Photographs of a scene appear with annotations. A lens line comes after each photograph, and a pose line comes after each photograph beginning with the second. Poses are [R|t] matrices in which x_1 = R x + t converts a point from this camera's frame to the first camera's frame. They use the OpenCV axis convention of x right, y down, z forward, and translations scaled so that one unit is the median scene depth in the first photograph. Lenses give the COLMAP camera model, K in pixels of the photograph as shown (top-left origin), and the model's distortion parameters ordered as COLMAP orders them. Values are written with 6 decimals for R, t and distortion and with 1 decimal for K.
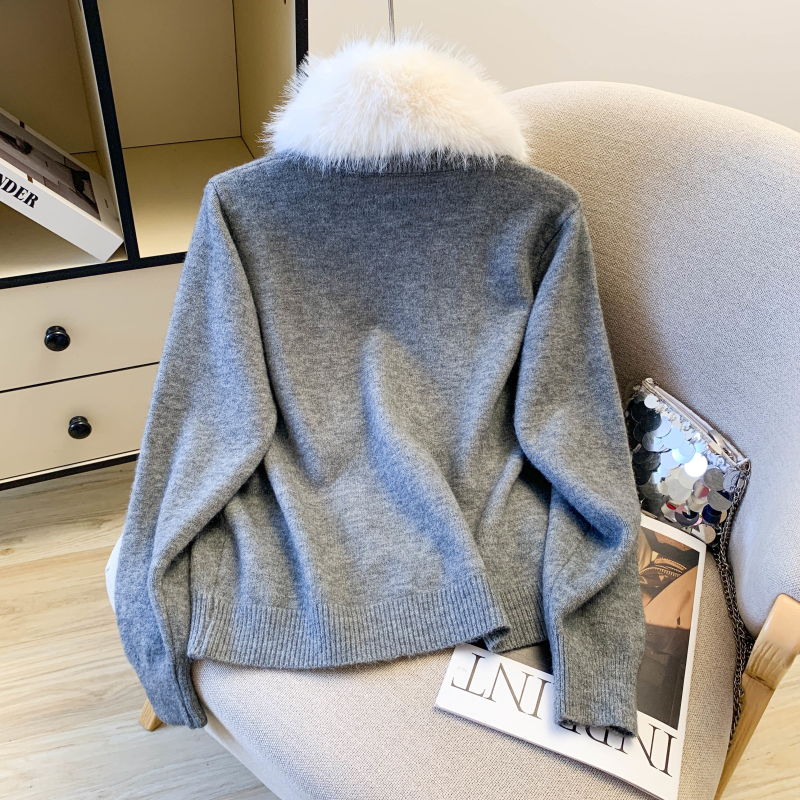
lens RADIAL K [[779.2, 0, 384.2], [0, 779.2, 400.4], [0, 0, 1]] dist [0.000813, -0.098085]
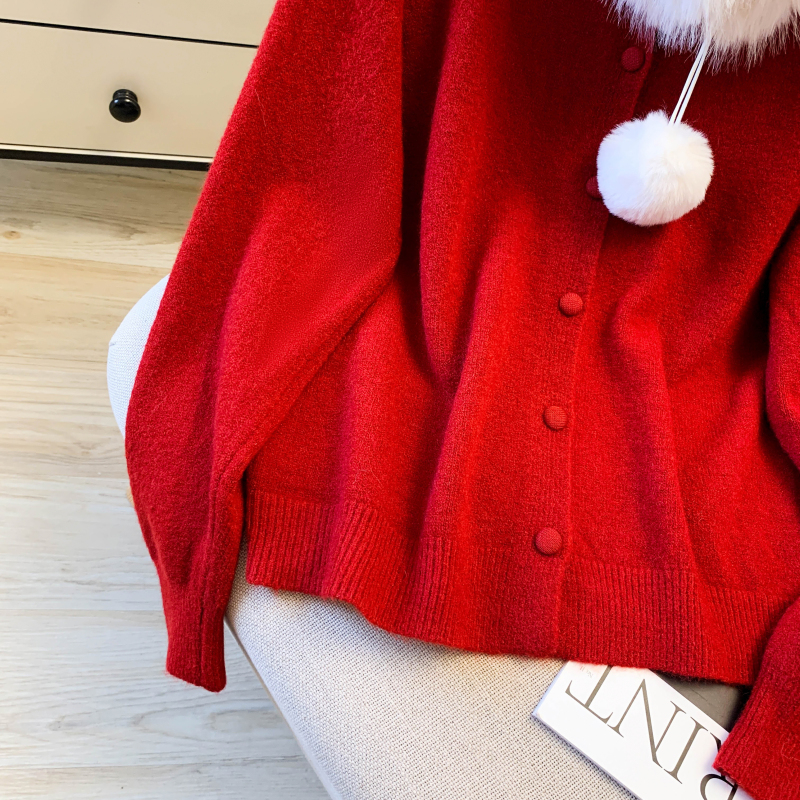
lens RADIAL K [[801.0, 0, 384.1], [0, 801.0, 403.3], [0, 0, 1]] dist [-0.019300, -0.023883]
pose [[0.954096, 0.299491, -0.002284, -0.079775], [-0.283334, 0.905043, 0.317205, -0.017682], [0.097067, -0.301997, 0.948354, 0.243583]]
